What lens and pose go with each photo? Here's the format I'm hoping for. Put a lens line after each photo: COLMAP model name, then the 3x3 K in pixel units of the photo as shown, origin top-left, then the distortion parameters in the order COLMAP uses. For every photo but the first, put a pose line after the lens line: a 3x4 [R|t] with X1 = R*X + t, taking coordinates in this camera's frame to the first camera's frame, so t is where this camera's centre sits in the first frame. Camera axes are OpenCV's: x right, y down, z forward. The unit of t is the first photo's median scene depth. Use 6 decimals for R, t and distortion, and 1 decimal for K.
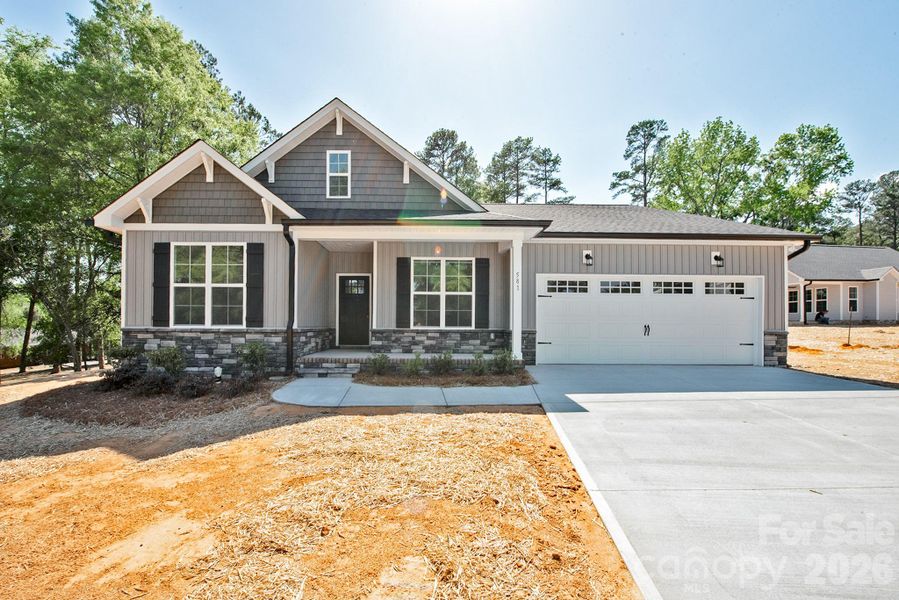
lens RADIAL K [[376.8, 0, 428.9], [0, 376.8, 315.7], [0, 0, 1]] dist [-0.016630, -0.000142]
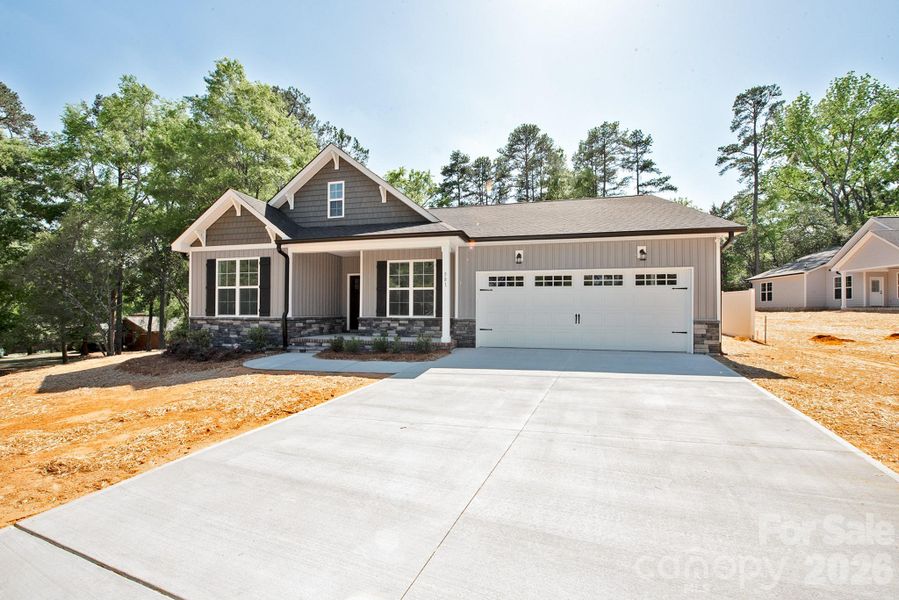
lens RADIAL K [[367.4, 0, 459.5], [0, 367.4, 298.9], [0, 0, 1]] dist [-0.019554, -0.000047]
pose [[0.971785, -0.010880, -0.235619, 0.479464], [0.008682, 0.999909, -0.010365, -0.012125], [0.235710, 0.008027, 0.971790, -0.141638]]
